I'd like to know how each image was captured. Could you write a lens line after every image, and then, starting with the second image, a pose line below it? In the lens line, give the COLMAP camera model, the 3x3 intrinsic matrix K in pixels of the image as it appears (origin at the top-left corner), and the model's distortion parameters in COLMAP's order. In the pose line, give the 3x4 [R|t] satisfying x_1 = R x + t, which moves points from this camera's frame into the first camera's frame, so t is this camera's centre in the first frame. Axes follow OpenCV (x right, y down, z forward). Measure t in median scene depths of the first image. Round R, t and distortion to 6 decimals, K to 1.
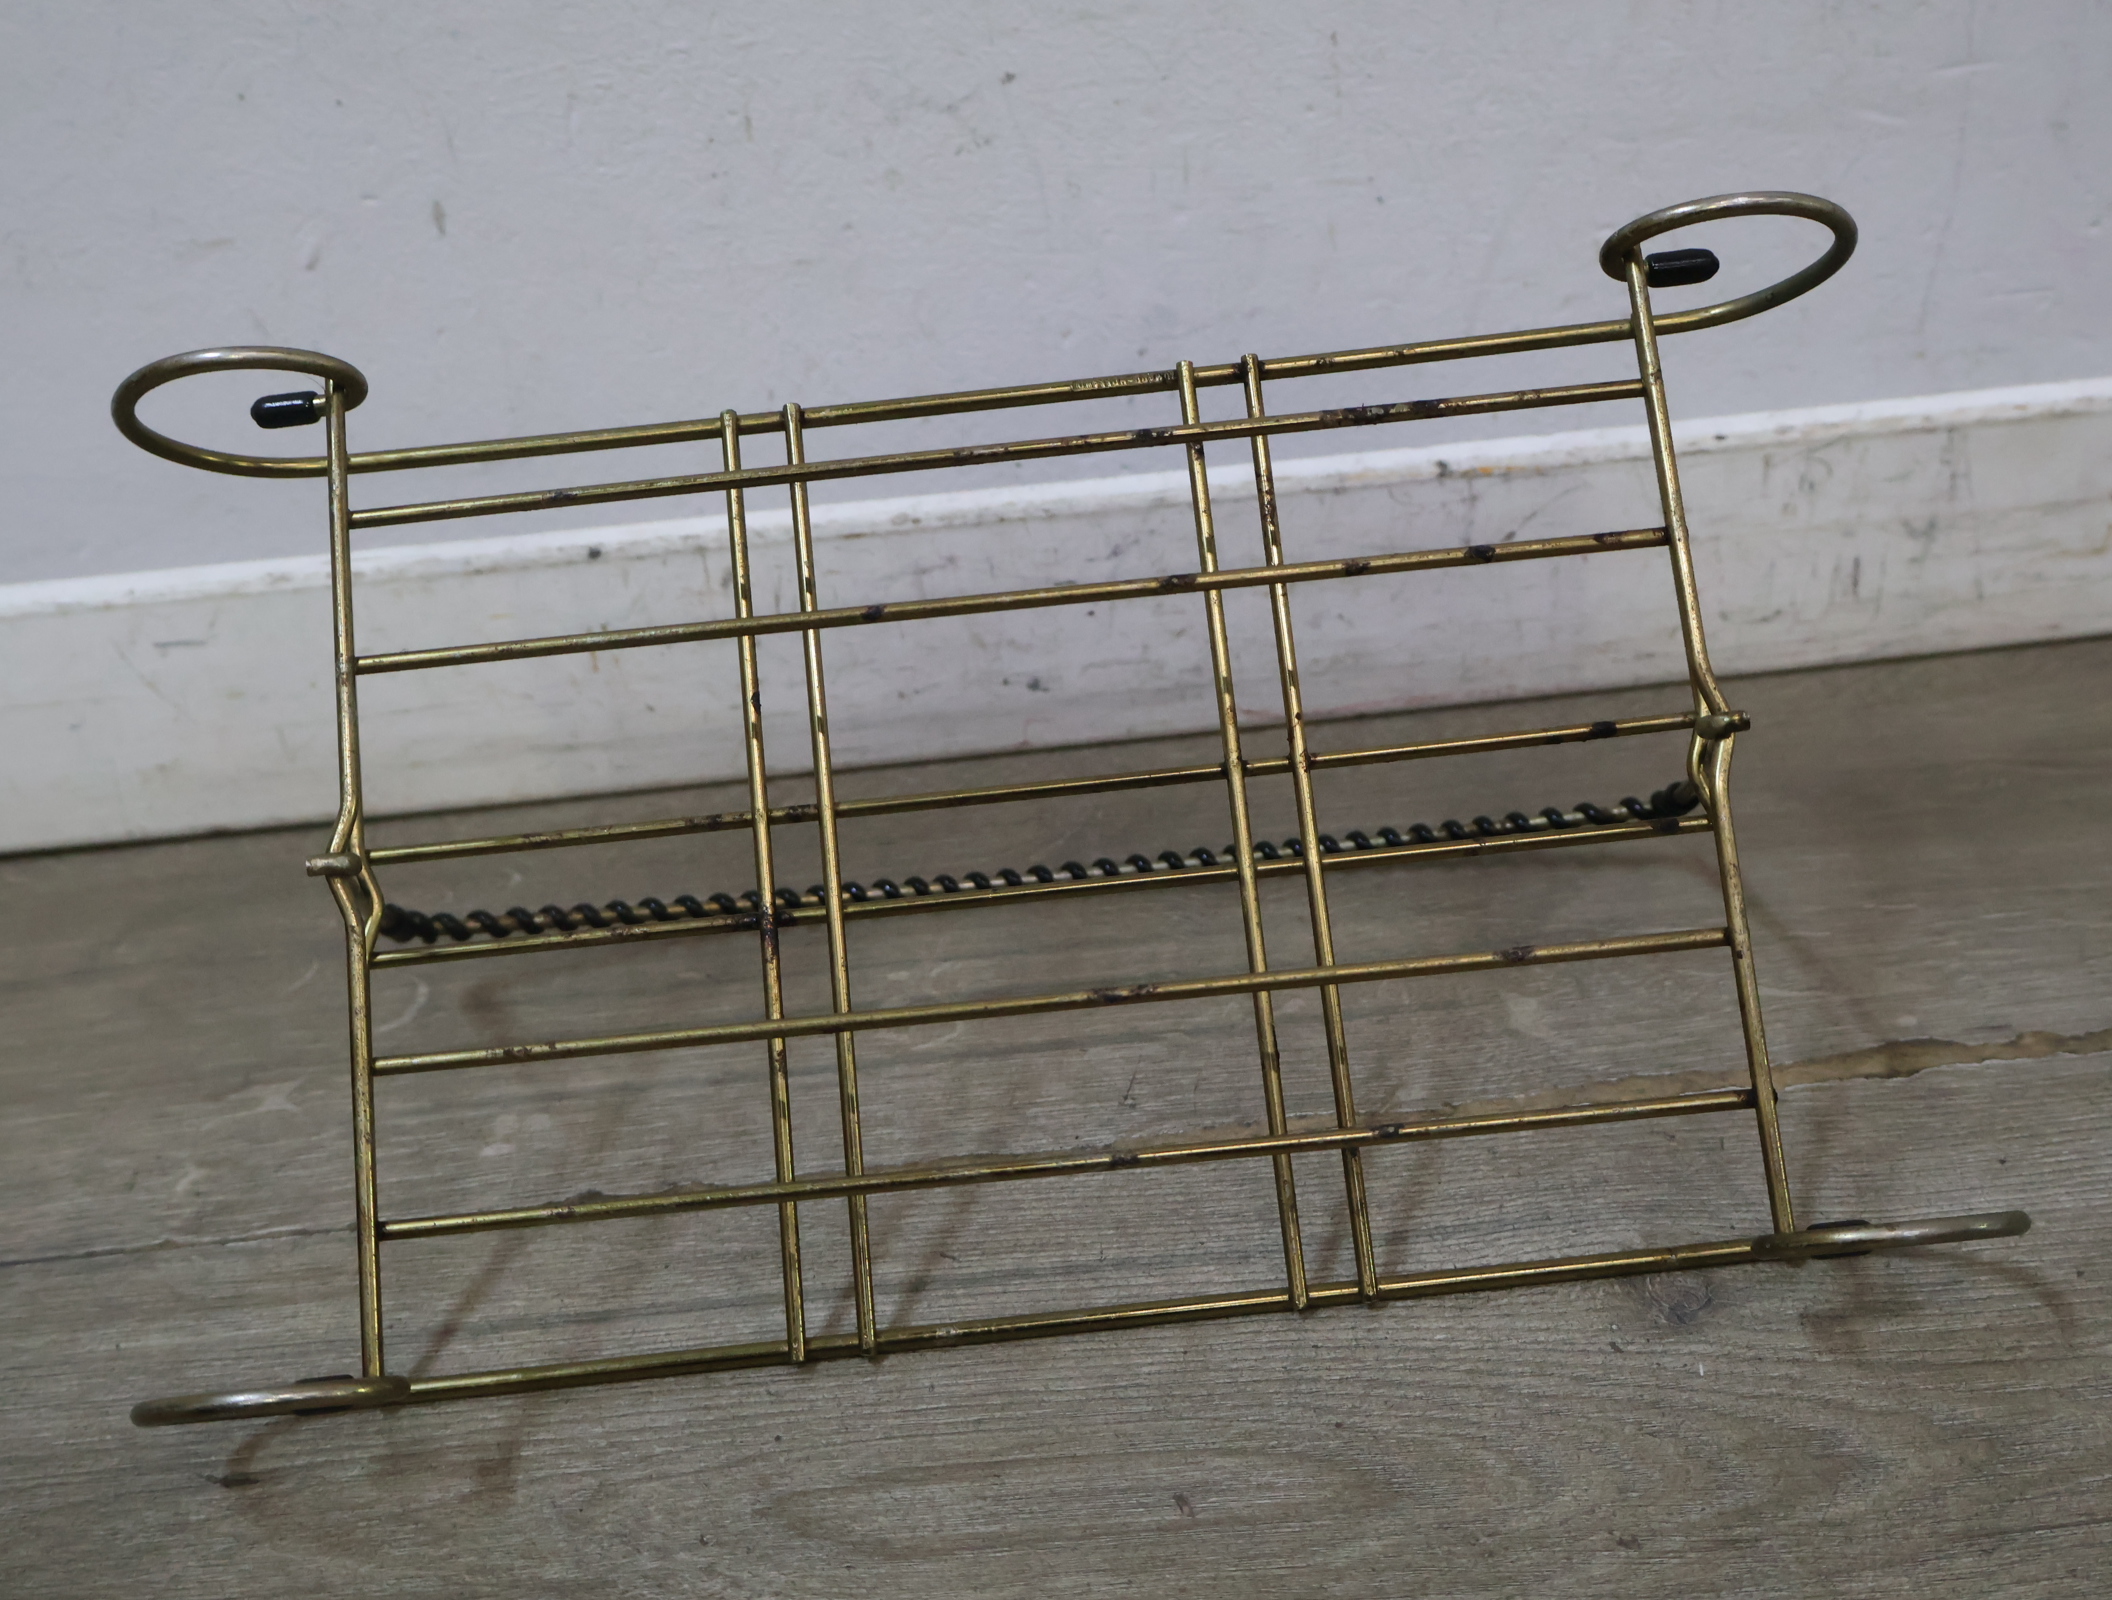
lens RADIAL K [[2581.0, 0, 1048.7], [0, 2581.0, 799.1], [0, 0, 1]] dist [0.003648, 0.000000]
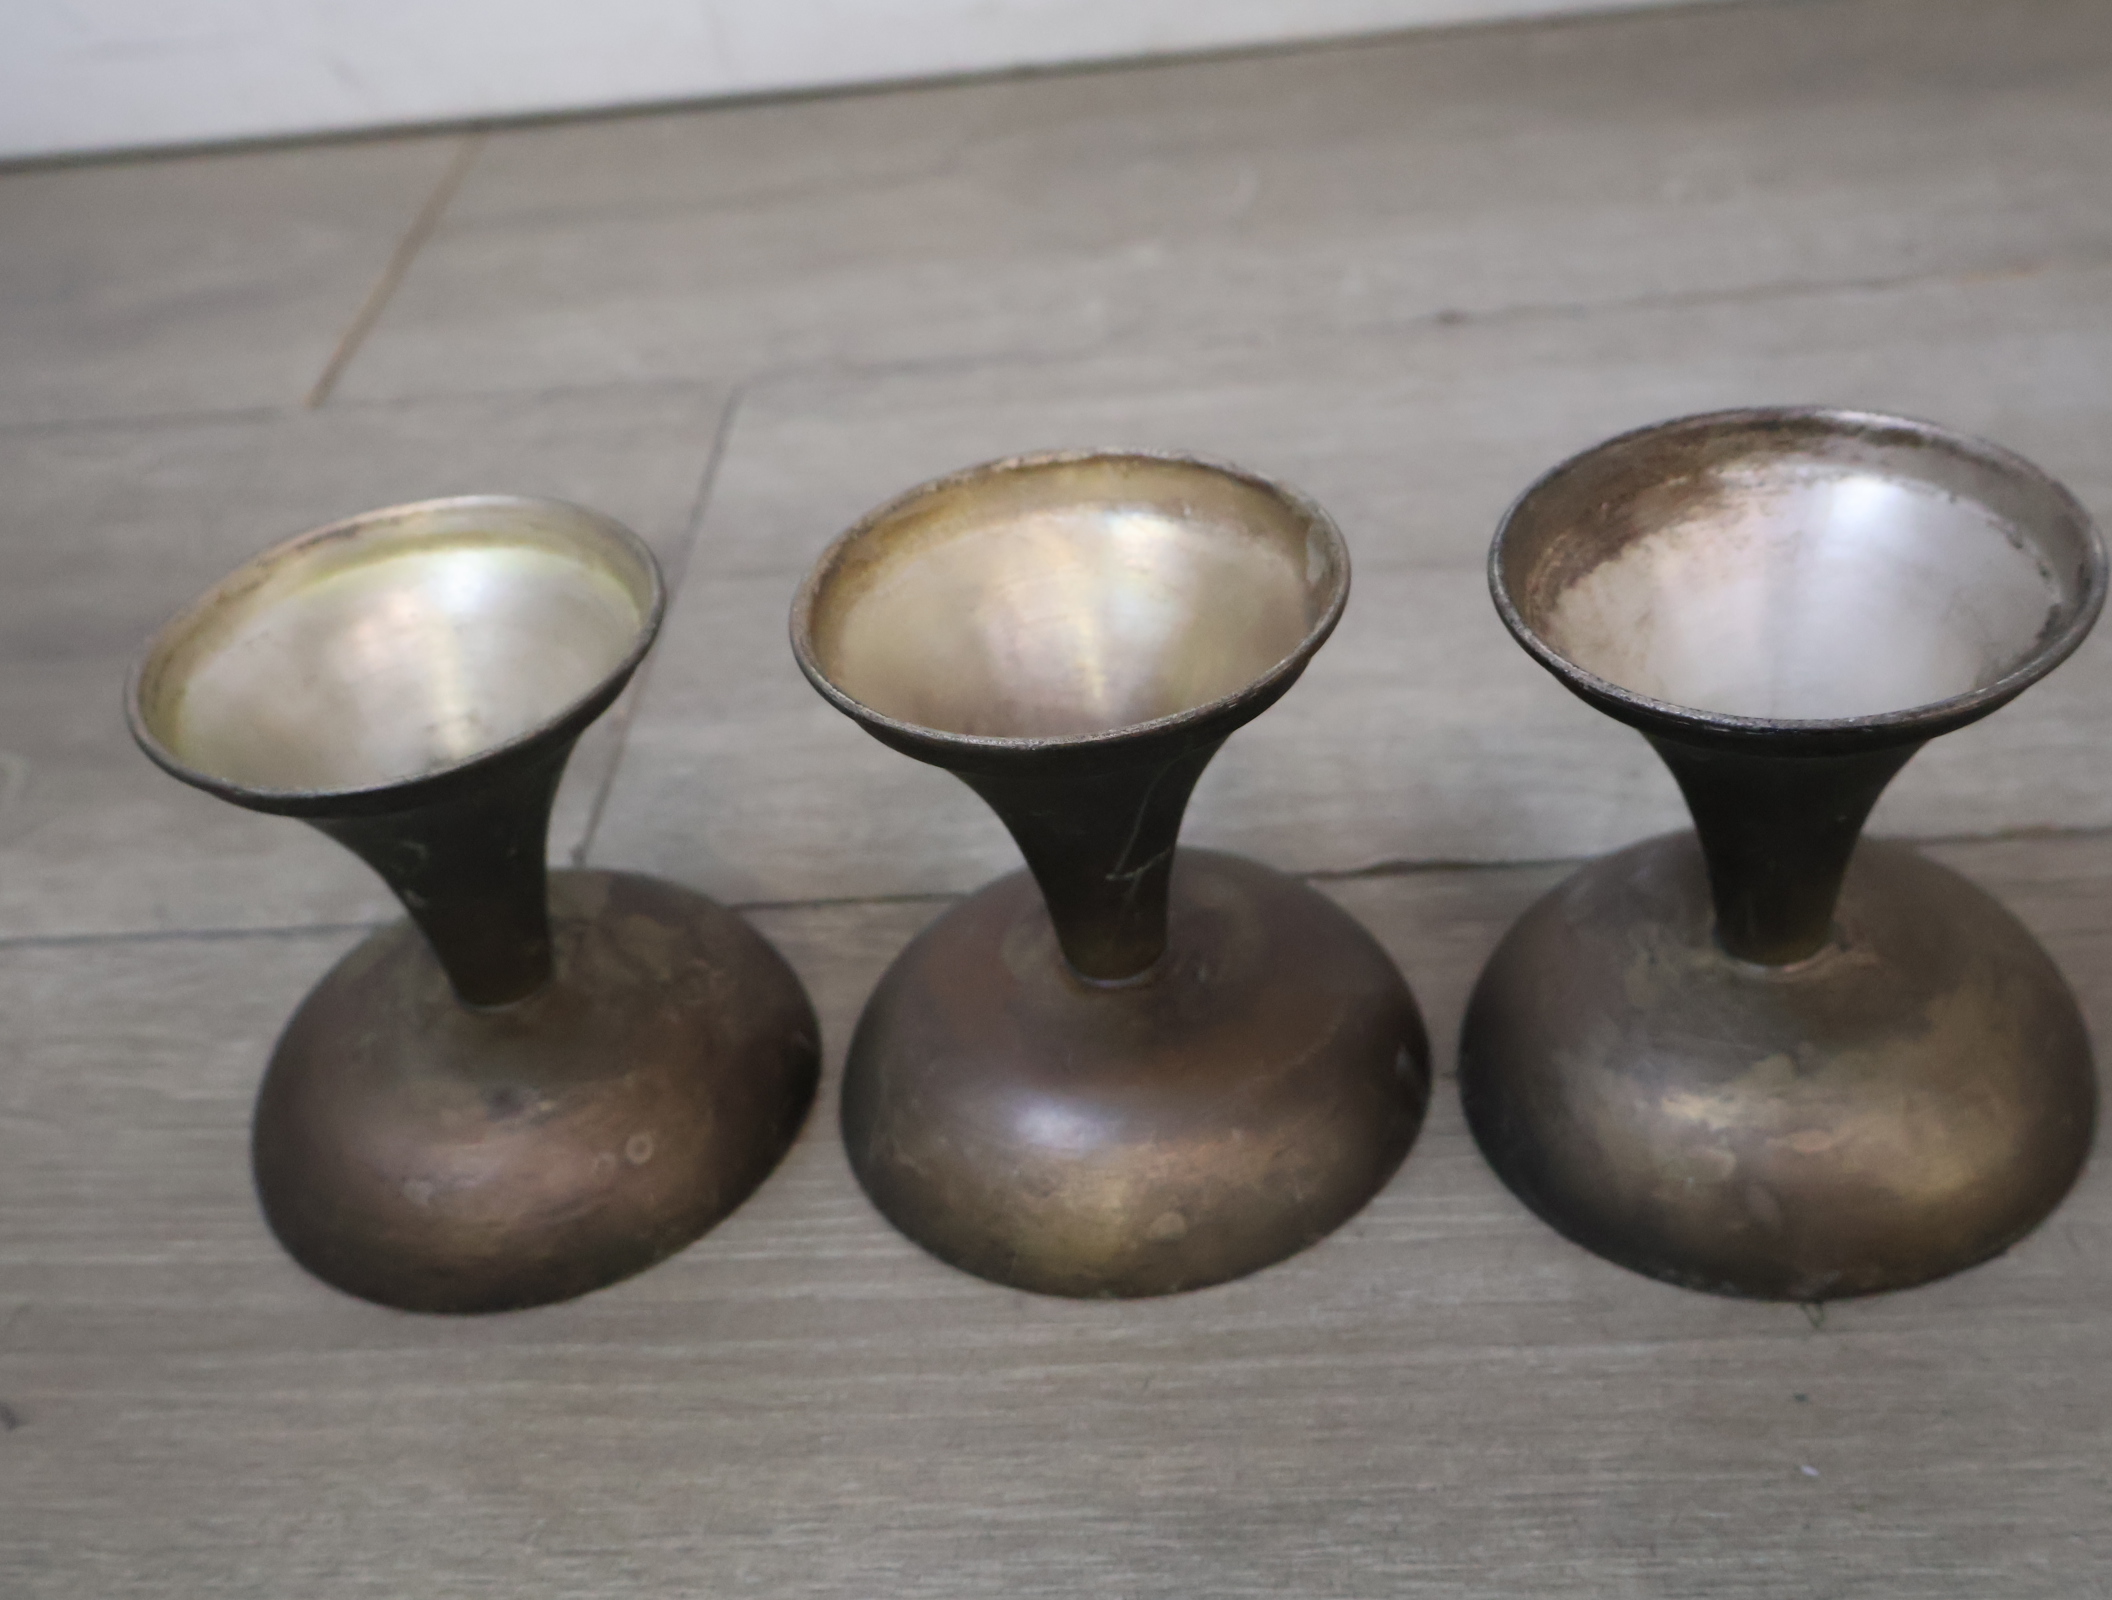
lens RADIAL K [[2581.0, 0, 1052.9], [0, 2581.0, 812.0], [0, 0, 1]] dist [0.003648, 0.000000]
pose [[0.992693, 0.039662, -0.113964, -0.176995], [-0.017768, 0.982189, 0.187056, 0.131786], [0.119353, -0.183664, 0.975716, -0.192808]]
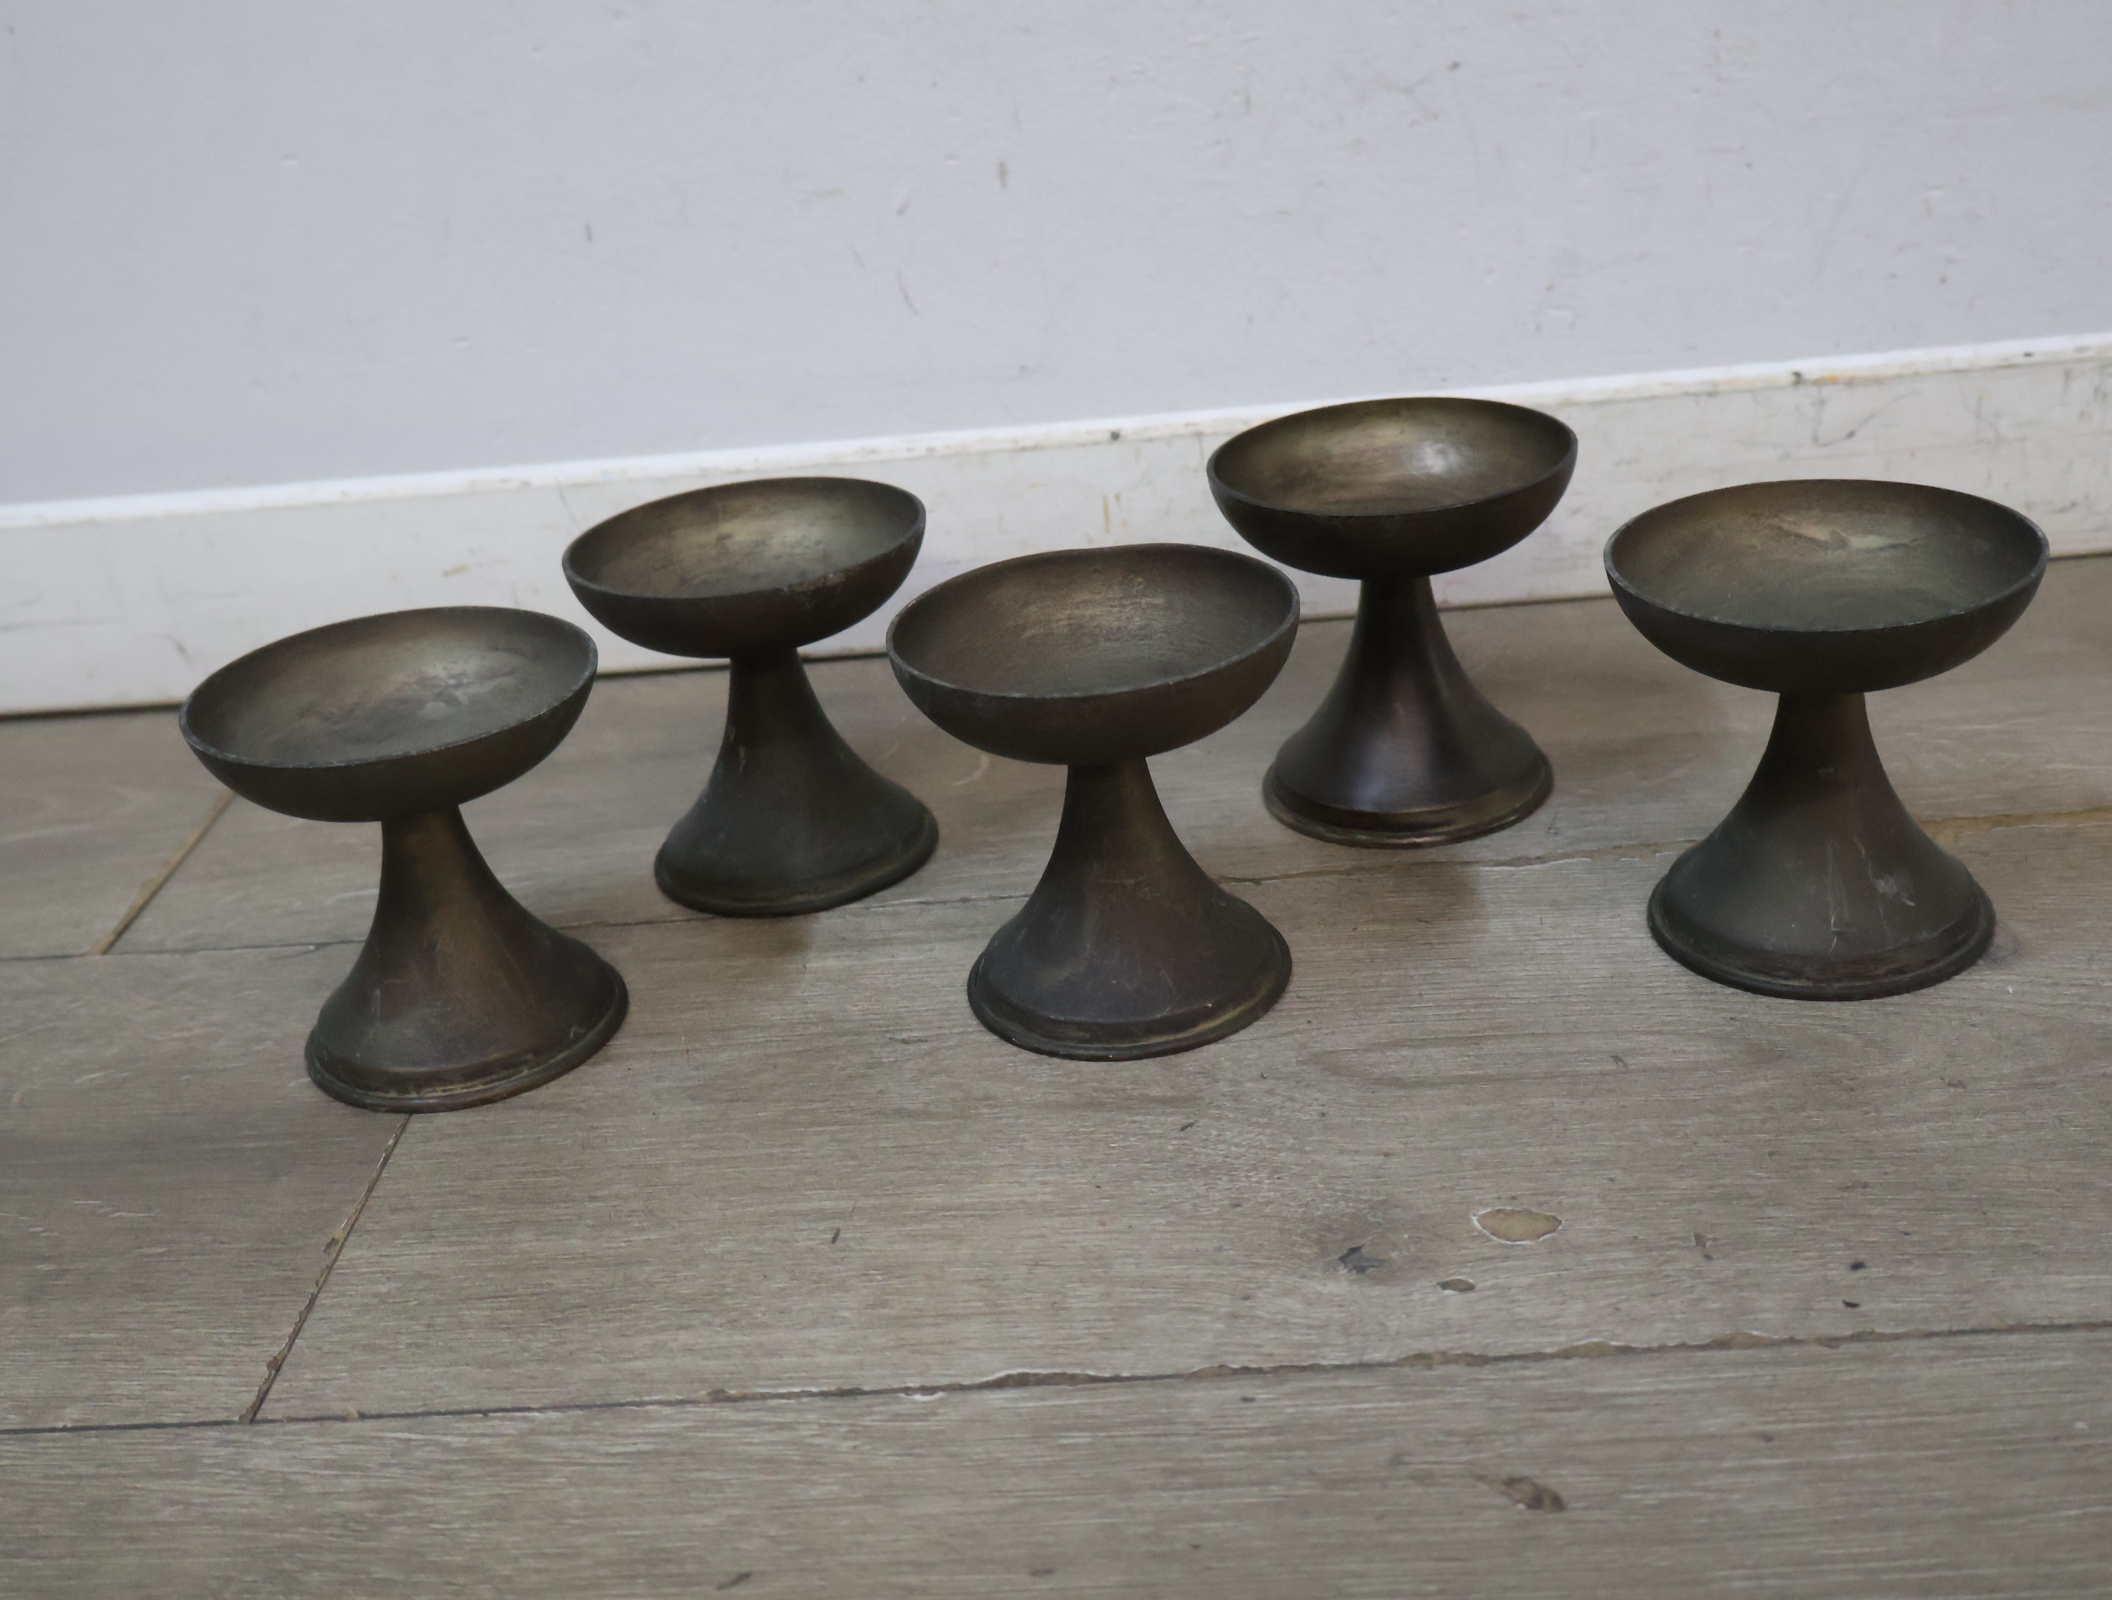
lens RADIAL K [[2581.0, 0, 1043.3], [0, 2581.0, 786.8], [0, 0, 1]] dist [0.003648, 0.000000]
pose [[0.994744, 0.028279, -0.098408, -0.081918], [-0.032230, 0.998727, -0.038790, 0.130654], [0.097185, 0.041758, 0.994390, -0.267910]]
